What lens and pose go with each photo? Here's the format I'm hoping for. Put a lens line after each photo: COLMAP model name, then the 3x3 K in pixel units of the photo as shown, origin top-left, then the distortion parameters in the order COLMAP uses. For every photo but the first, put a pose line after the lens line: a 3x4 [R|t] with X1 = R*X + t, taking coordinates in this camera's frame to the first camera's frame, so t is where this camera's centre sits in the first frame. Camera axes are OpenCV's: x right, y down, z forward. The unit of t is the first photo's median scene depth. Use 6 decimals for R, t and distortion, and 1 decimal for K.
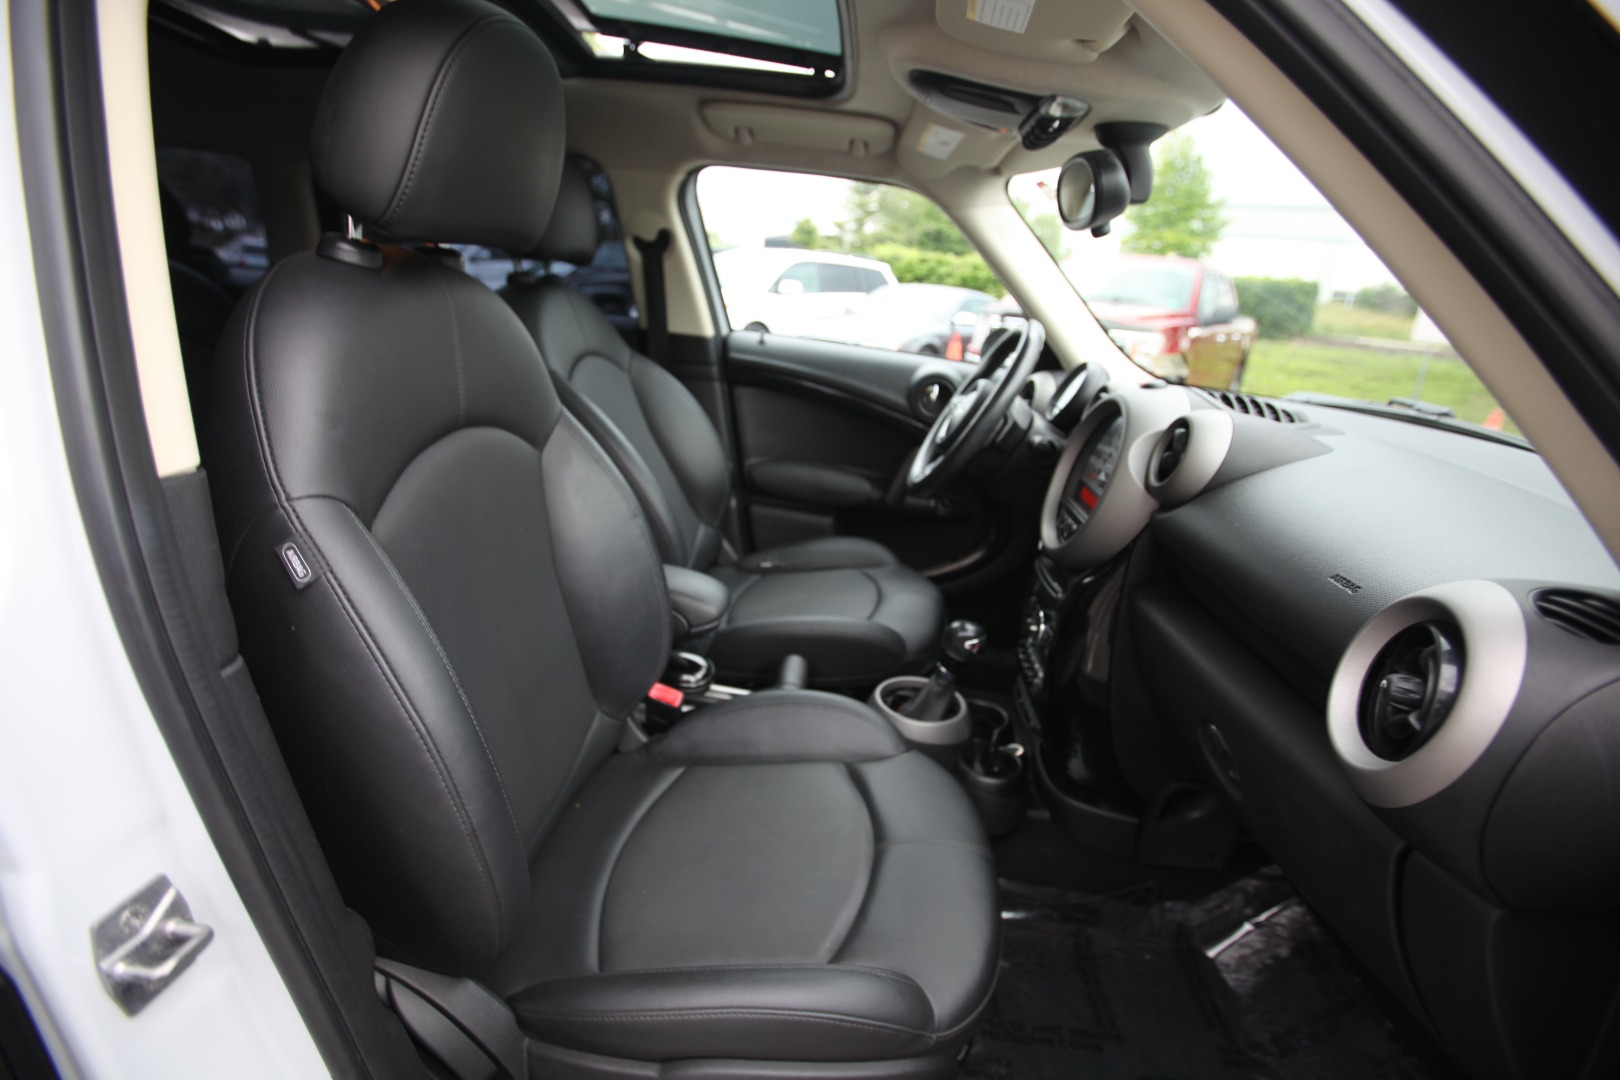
lens RADIAL K [[752.9, 0, 805.2], [0, 752.9, 544.1], [0, 0, 1]] dist [-0.084334, 0.032330]
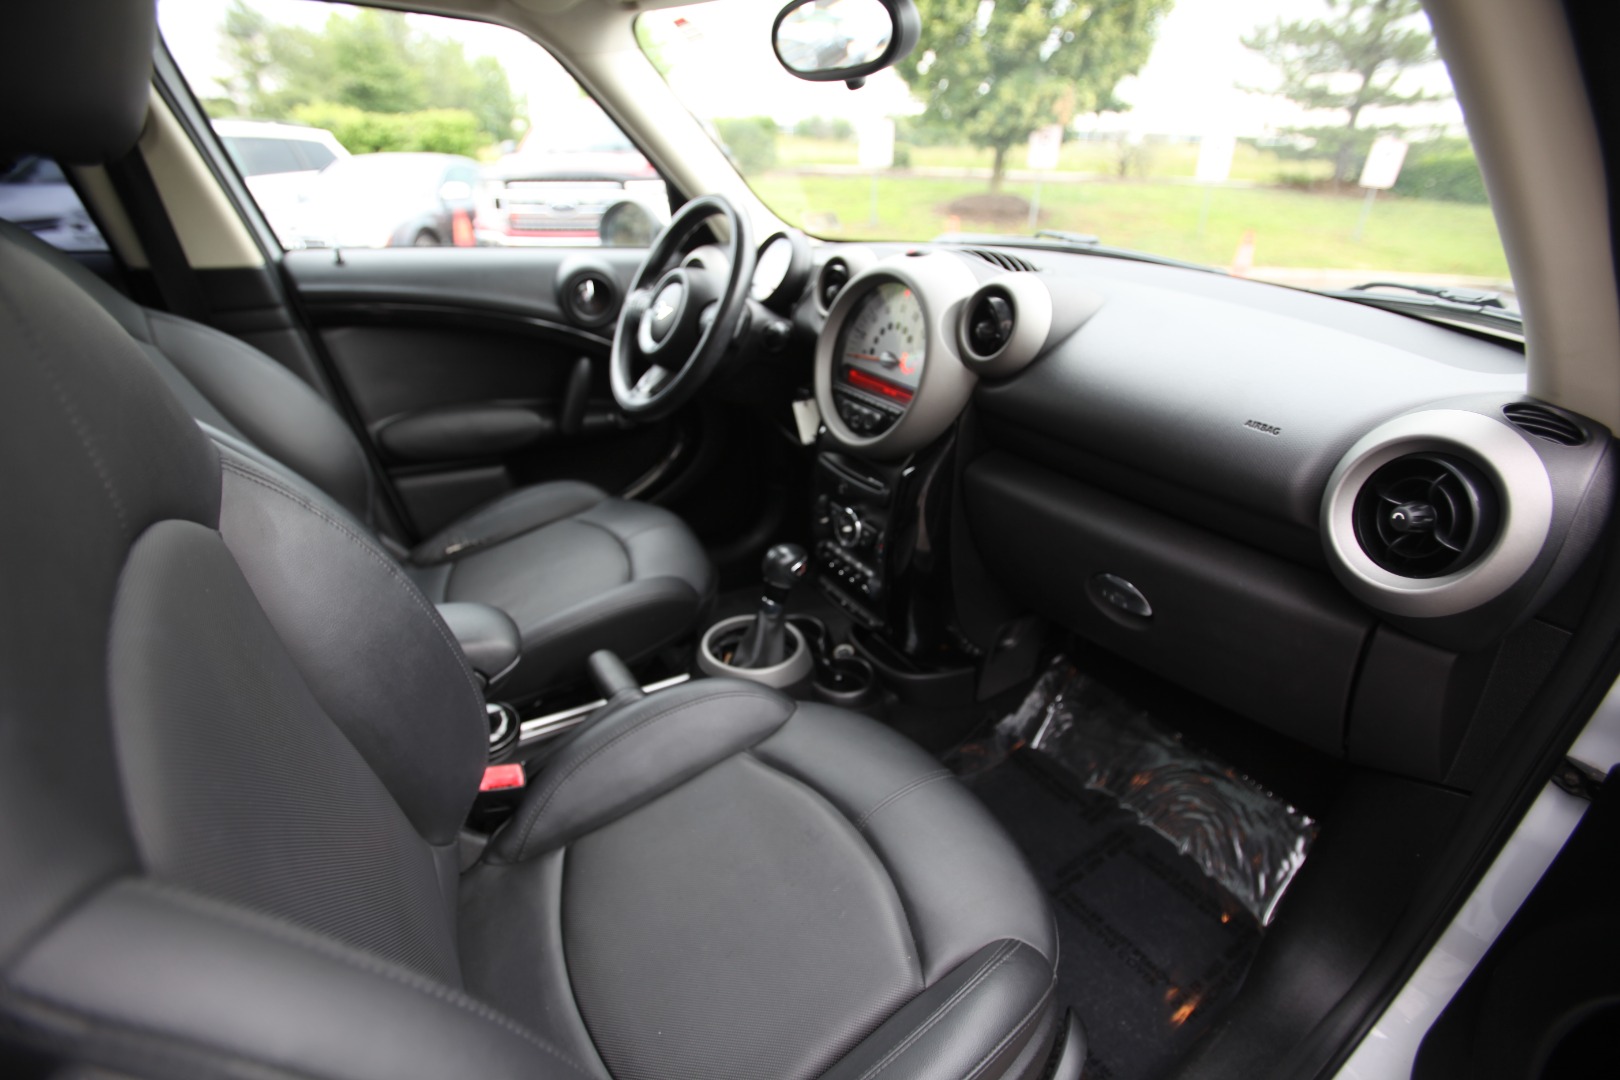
lens RADIAL K [[752.9, 0, 805.2], [0, 752.9, 544.1], [0, 0, 1]] dist [-0.084334, 0.032330]
pose [[0.793591, -0.332776, 0.509385, -0.162130], [0.241621, 0.940701, 0.238119, -0.077673], [-0.558420, -0.065891, 0.826938, 0.163373]]
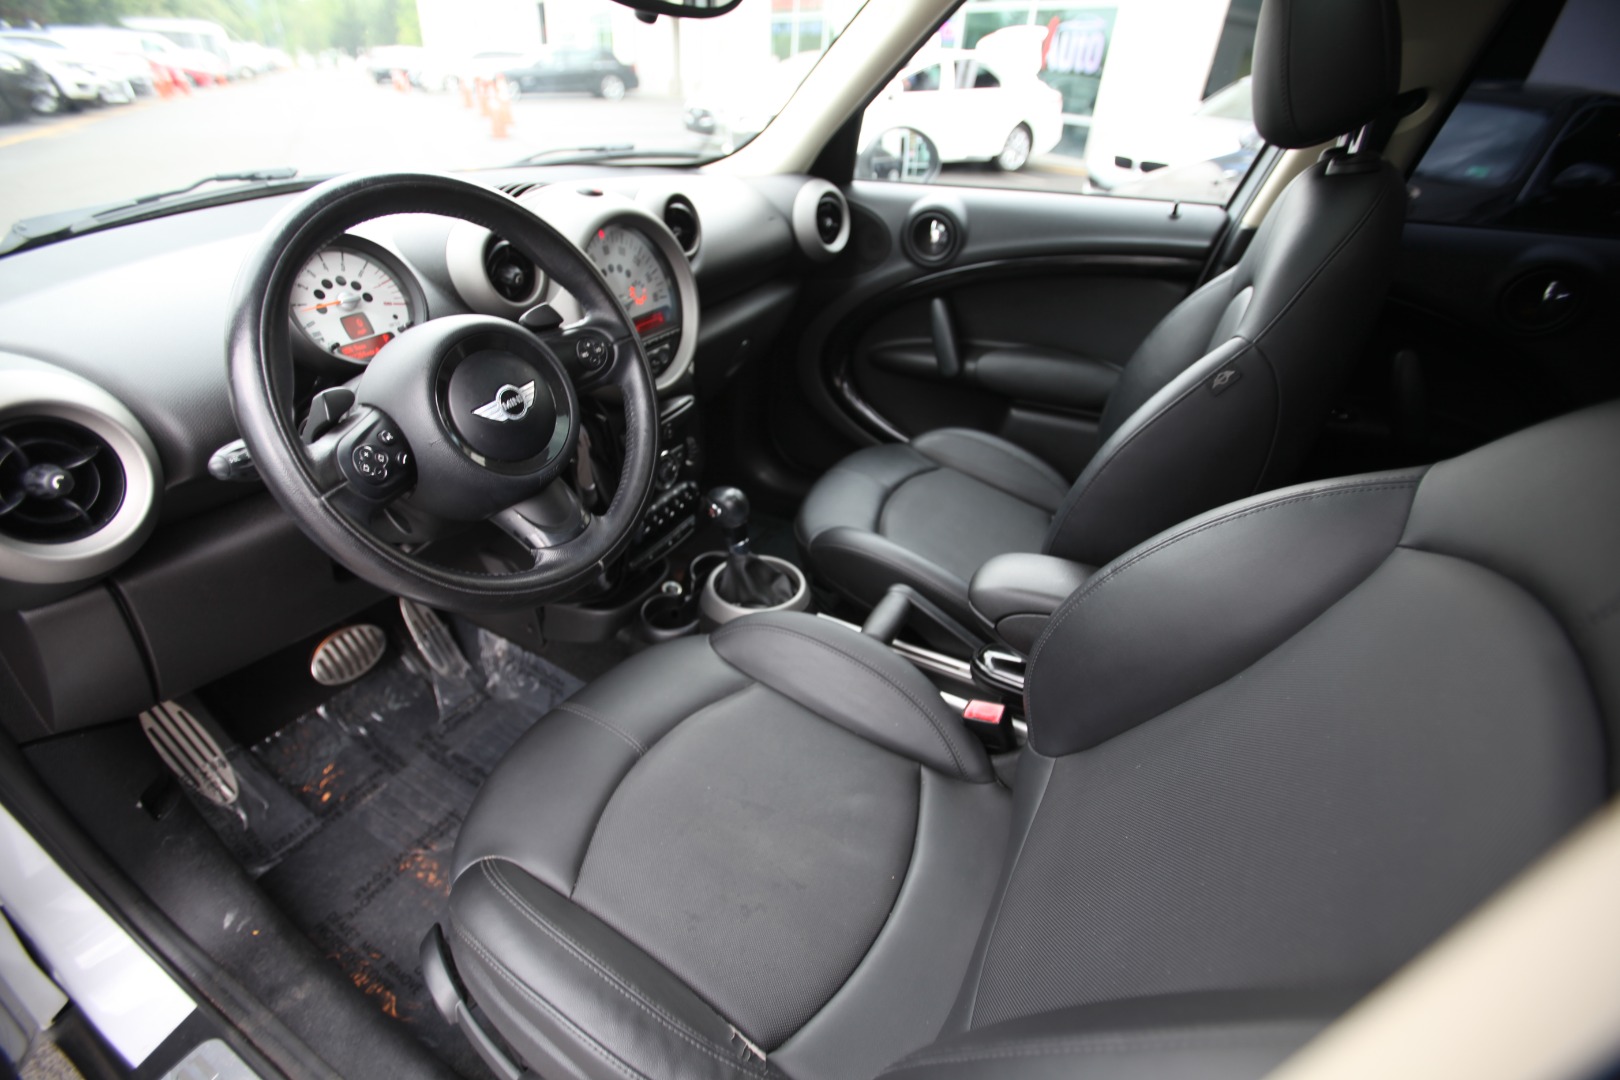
lens RADIAL K [[752.9, 0, 805.2], [0, 752.9, 544.1], [0, 0, 1]] dist [-0.084334, 0.032330]
pose [[-0.918158, -0.306859, 0.250647, -0.093182], [0.009487, 0.615396, 0.788161, -0.421996], [-0.396102, 0.726034, -0.562120, 1.091789]]
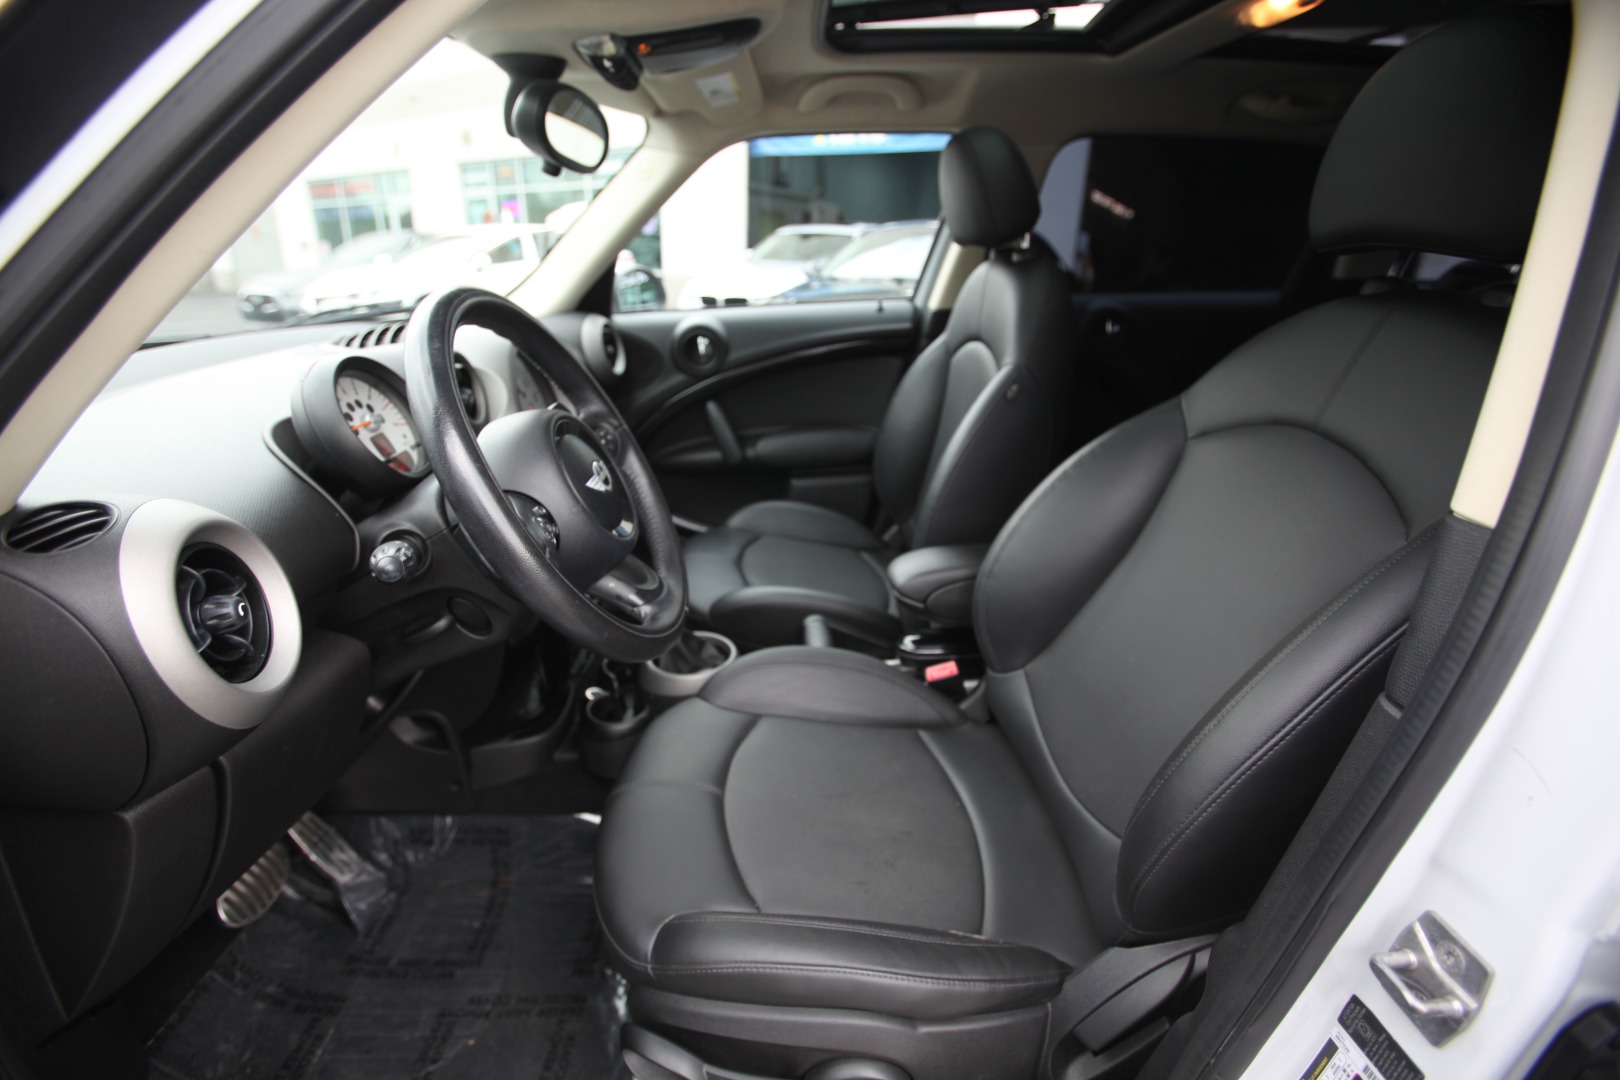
lens RADIAL K [[752.9, 0, 805.2], [0, 752.9, 544.1], [0, 0, 1]] dist [-0.084334, 0.032330]
pose [[-0.984784, -0.024187, -0.172092, 0.134433], [-0.129137, 0.764523, 0.631528, -0.422273], [0.116294, 0.644142, -0.756014, 1.254795]]
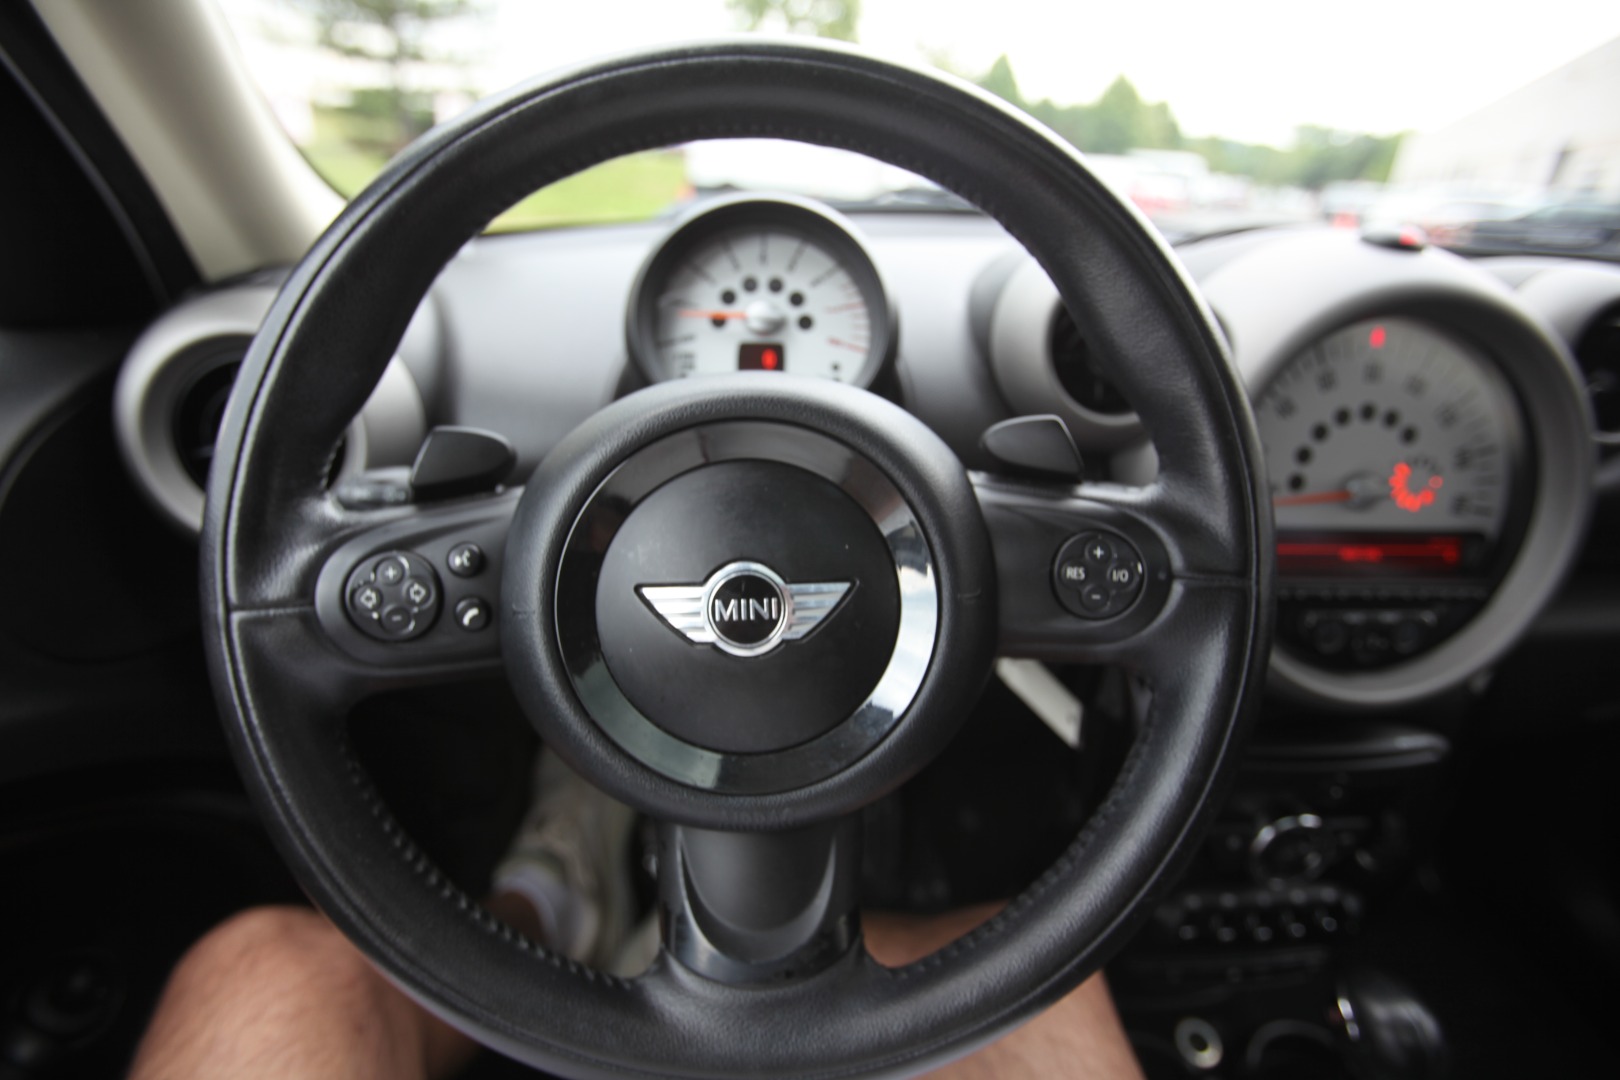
lens RADIAL K [[802.4, 0, 810.2], [0, 802.4, 553.4], [0, 0, 1]] dist [-0.072545, 0.021709]
pose [[-0.159745, -0.516593, 0.841198, 0.043271], [0.260643, 0.799828, 0.540684, -0.247819], [-0.952127, 0.305624, 0.006878, 0.855620]]
